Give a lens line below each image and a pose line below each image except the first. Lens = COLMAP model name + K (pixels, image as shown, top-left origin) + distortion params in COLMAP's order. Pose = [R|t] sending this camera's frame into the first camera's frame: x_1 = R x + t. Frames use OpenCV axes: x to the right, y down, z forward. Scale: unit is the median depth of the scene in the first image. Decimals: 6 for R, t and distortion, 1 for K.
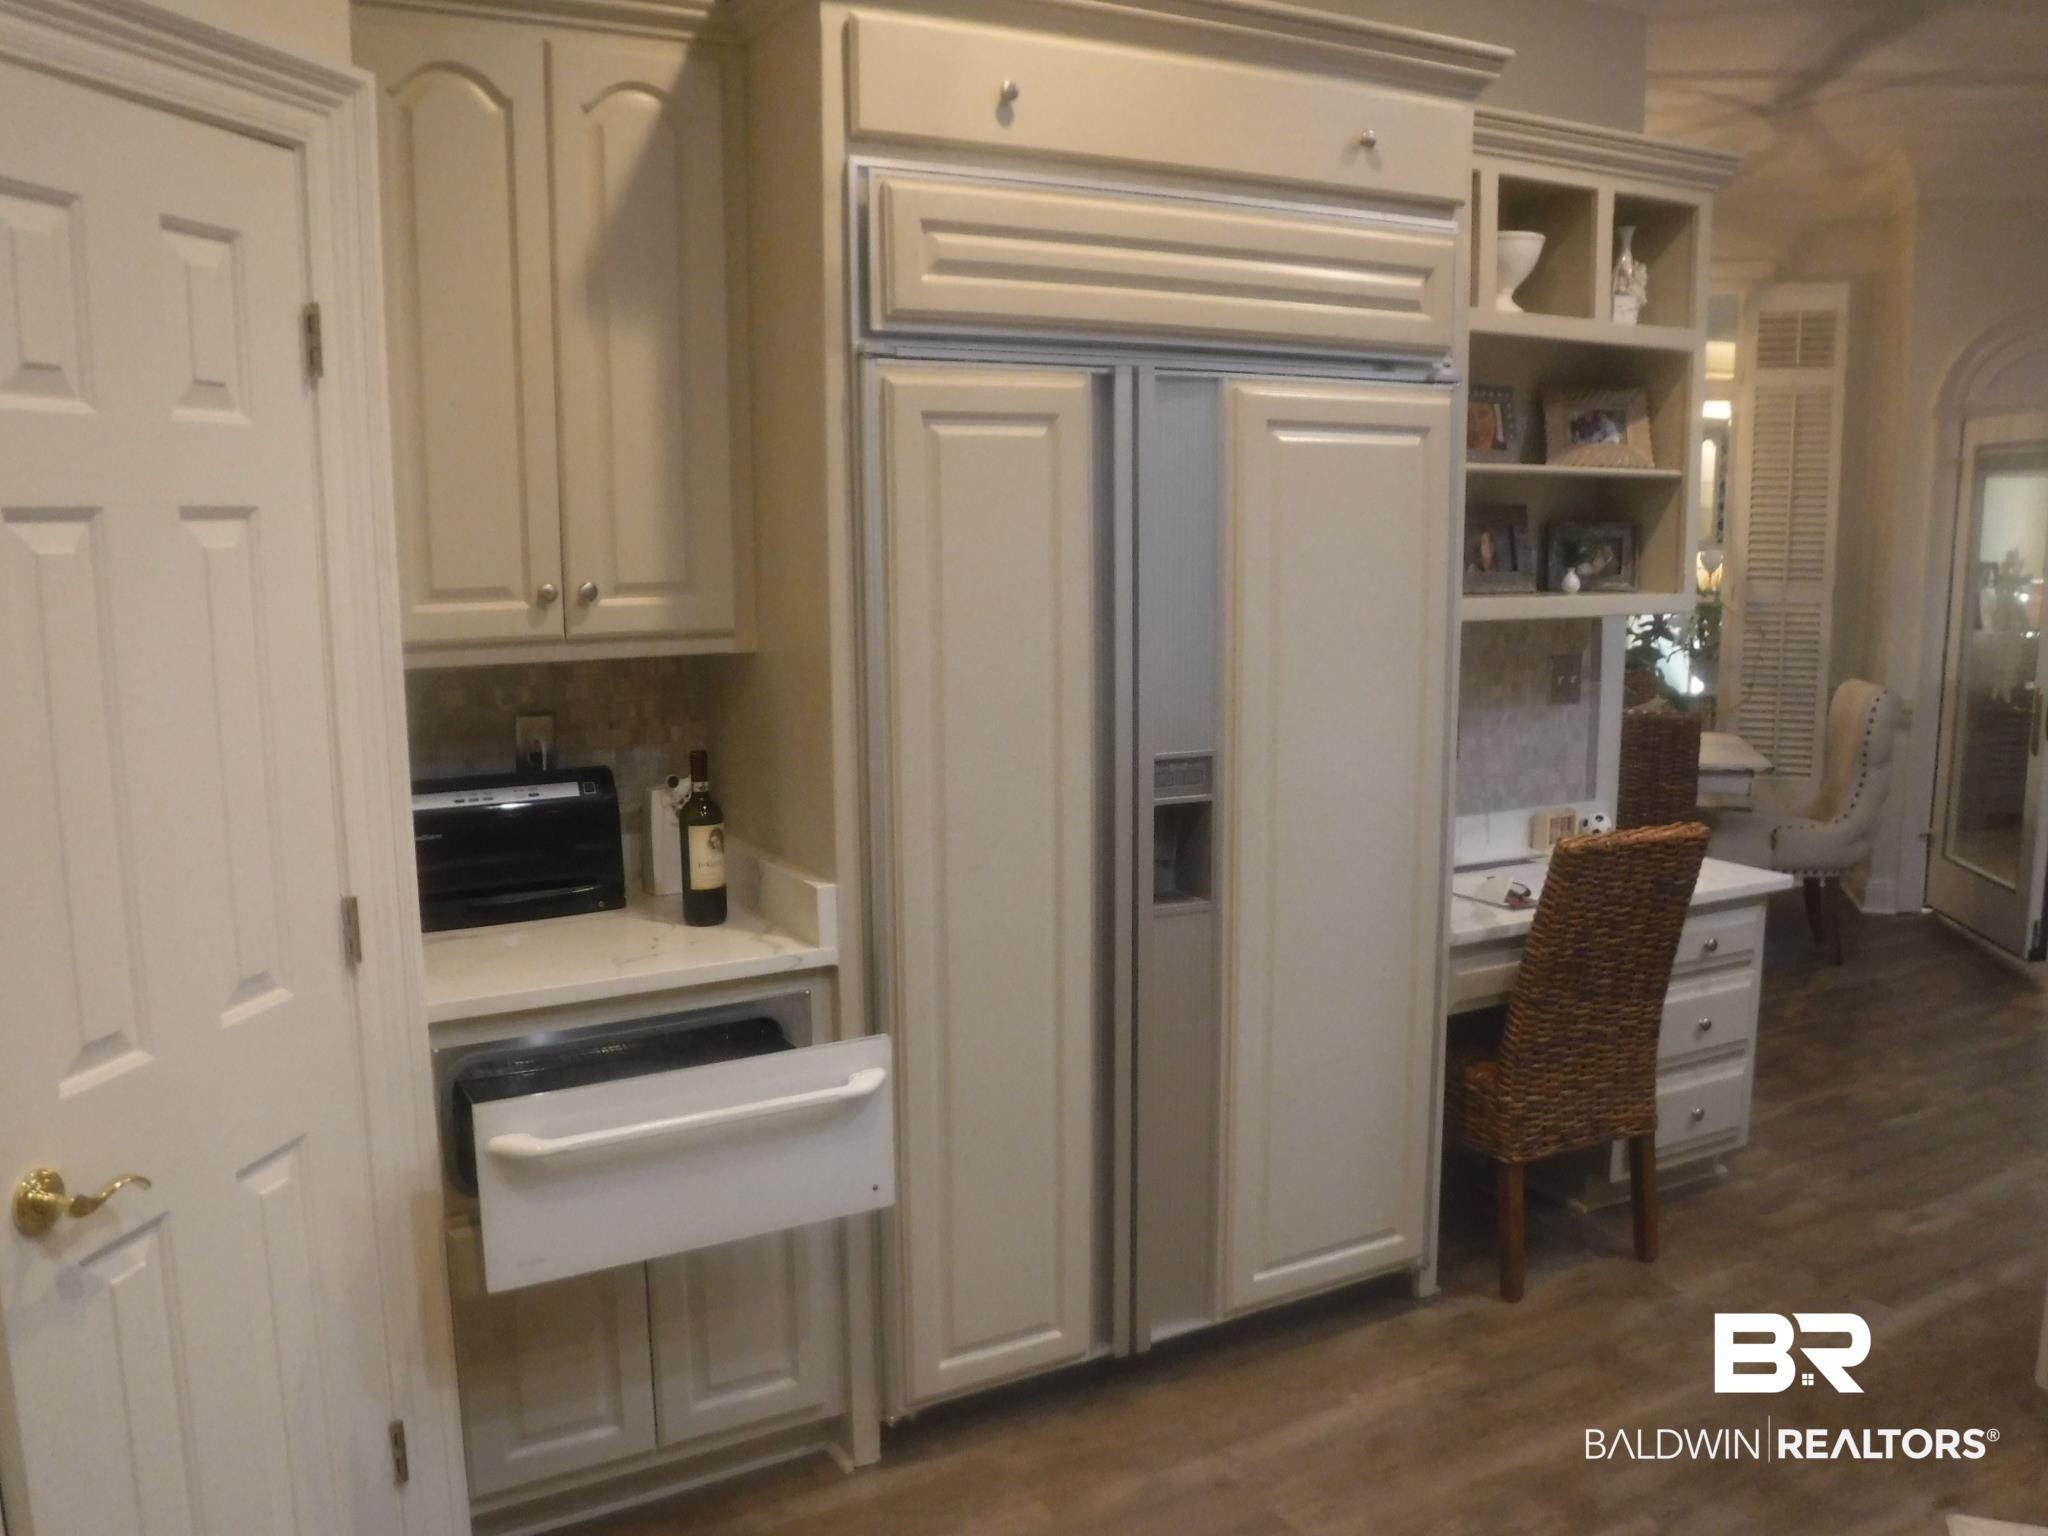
lens RADIAL K [[1671.8, 0, 1021.8], [0, 1671.8, 777.7], [0, 0, 1]] dist [-0.117168, 0.056393]
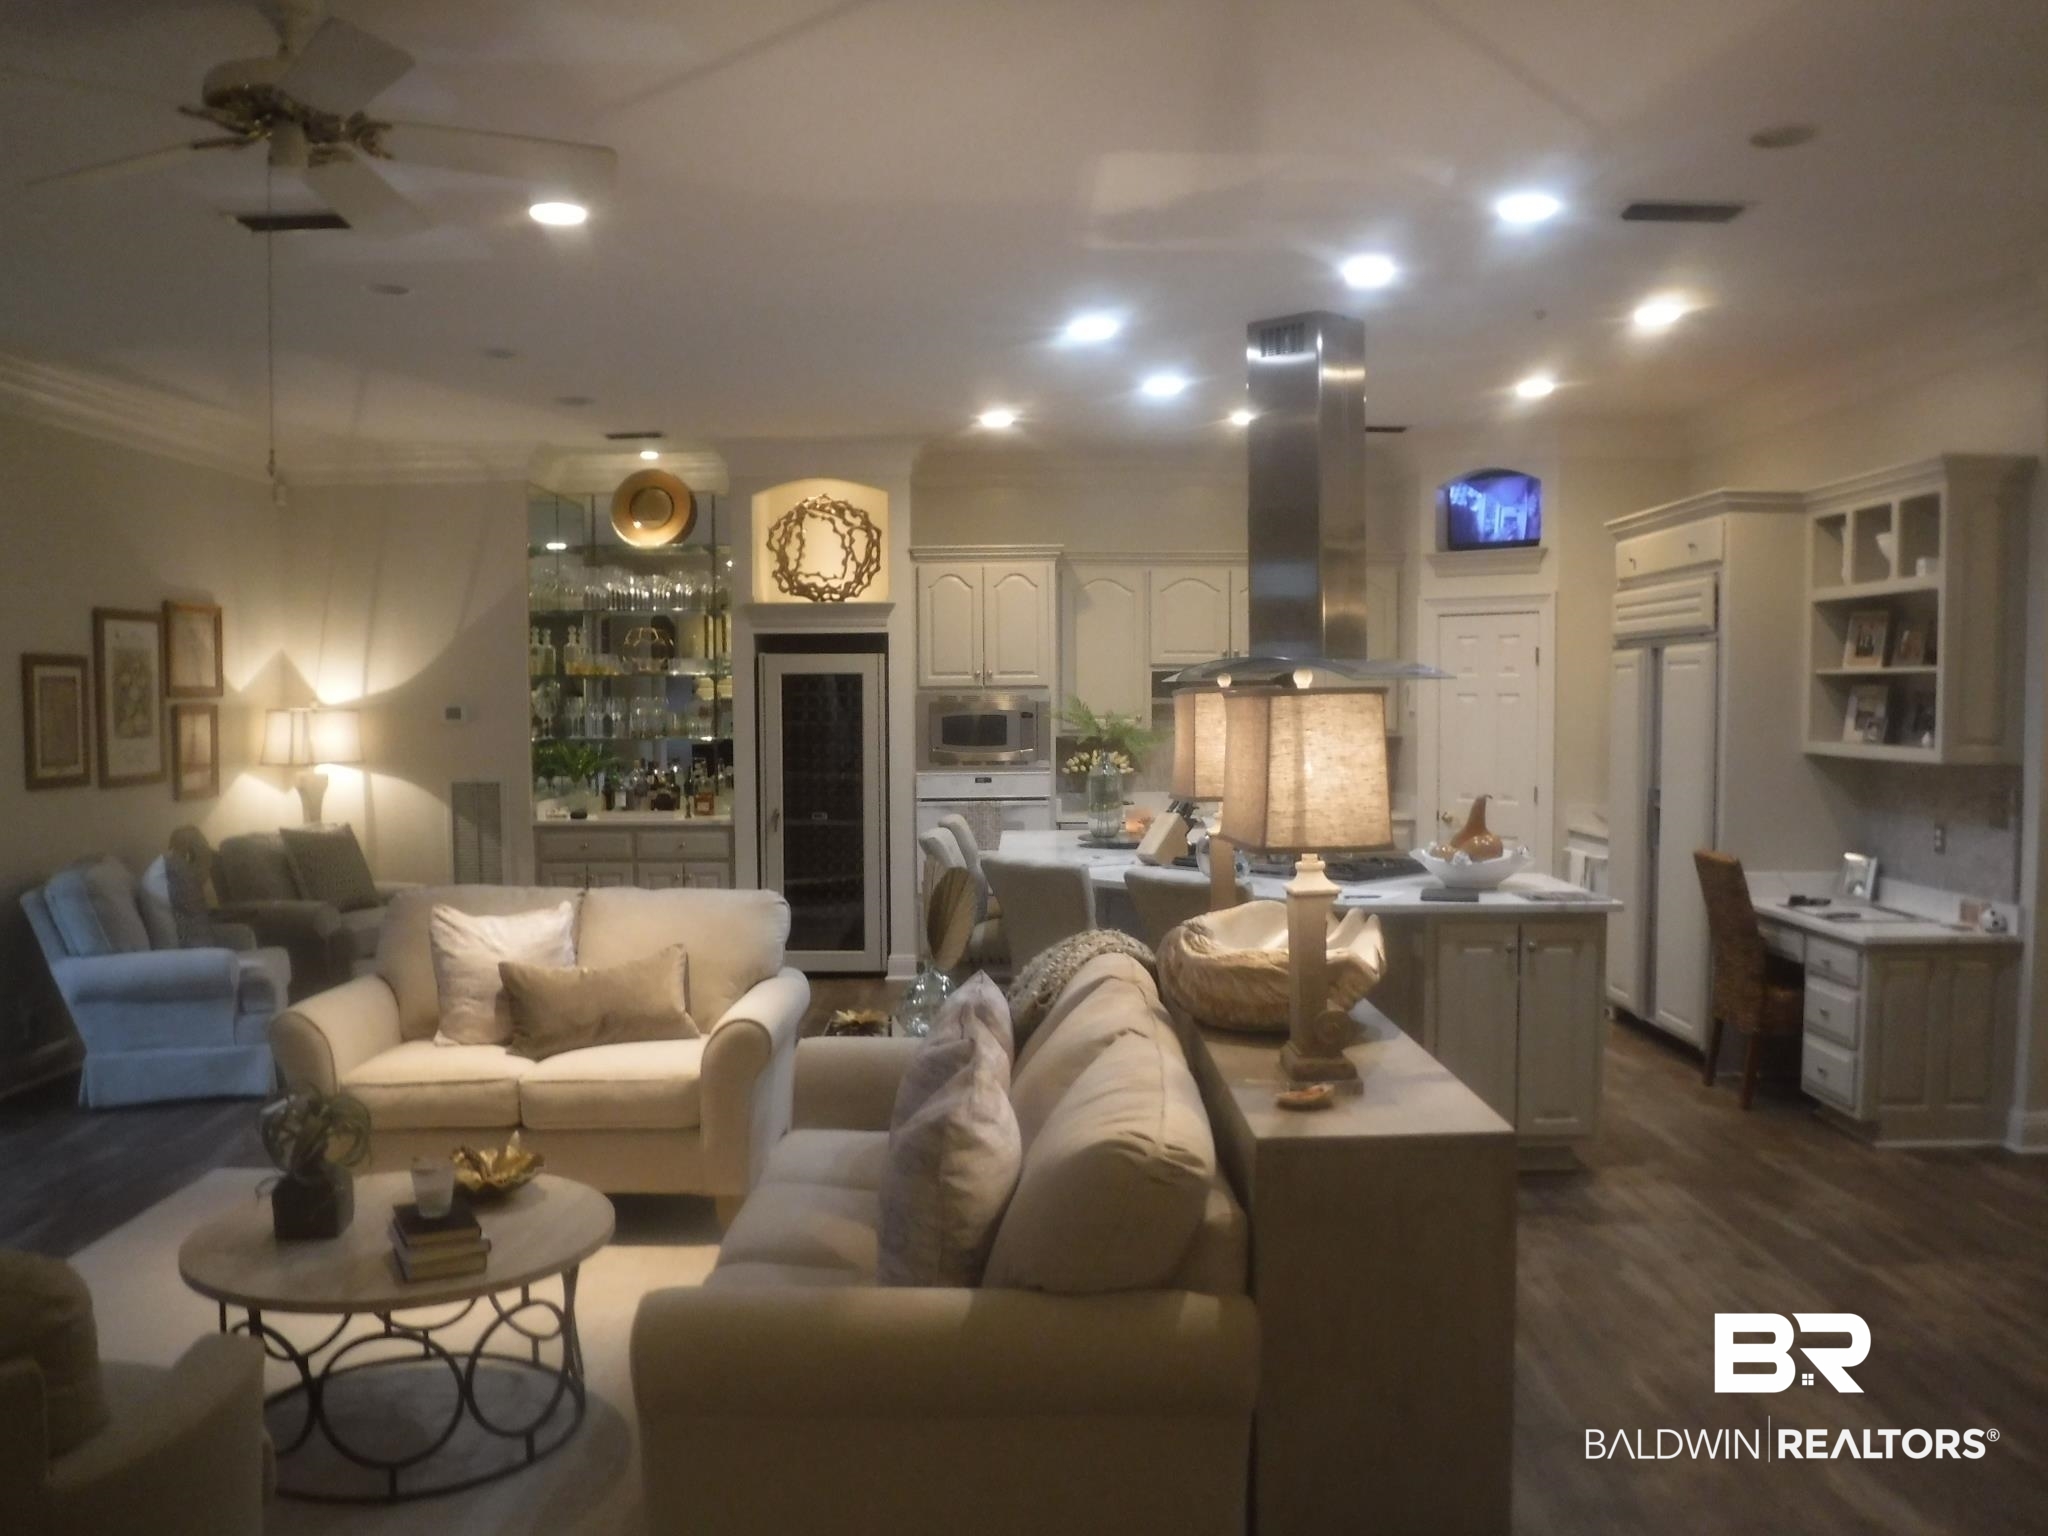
lens RADIAL K [[1671.8, 0, 1021.8], [0, 1671.8, 777.7], [0, 0, 1]] dist [-0.117168, 0.056393]
pose [[-0.477213, 0.050562, -0.877332, 2.112015], [-0.128999, 0.983498, 0.126848, -0.170397], [0.869268, 0.173708, -0.462815, 0.983546]]
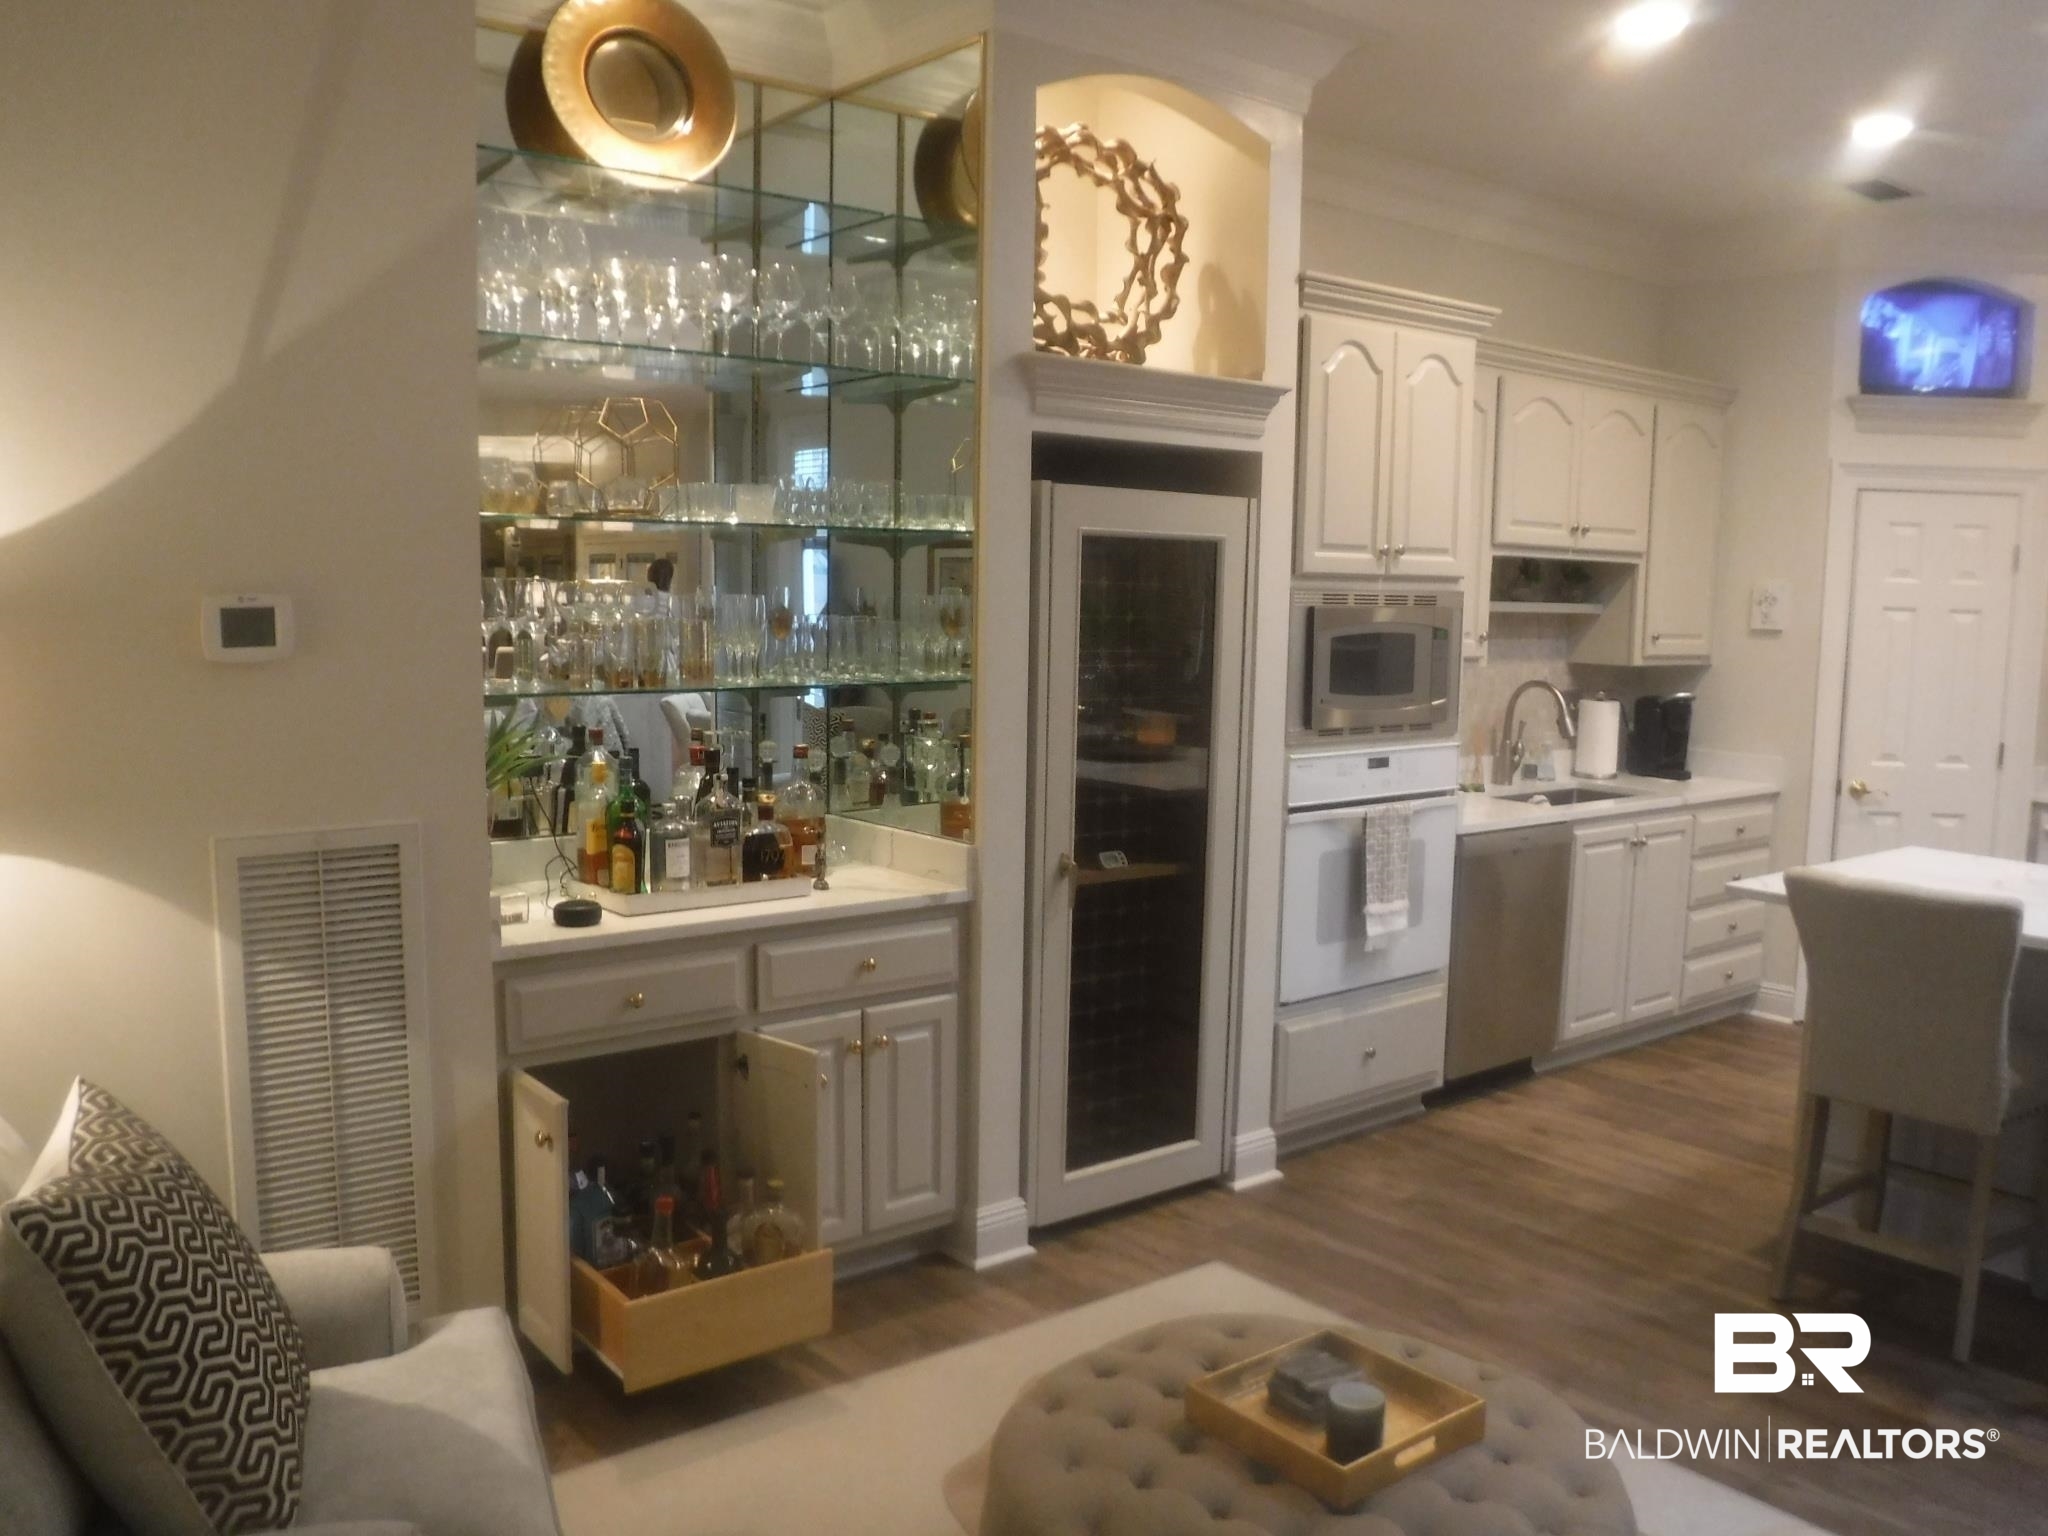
lens RADIAL K [[1671.8, 0, 1021.8], [0, 1671.8, 777.7], [0, 0, 1]] dist [-0.117168, 0.056393]
pose [[0.174989, 0.126448, -0.976417, 1.143652], [-0.175487, 0.979844, 0.095442, 0.089947], [0.968805, 0.154647, 0.193652, -0.680674]]
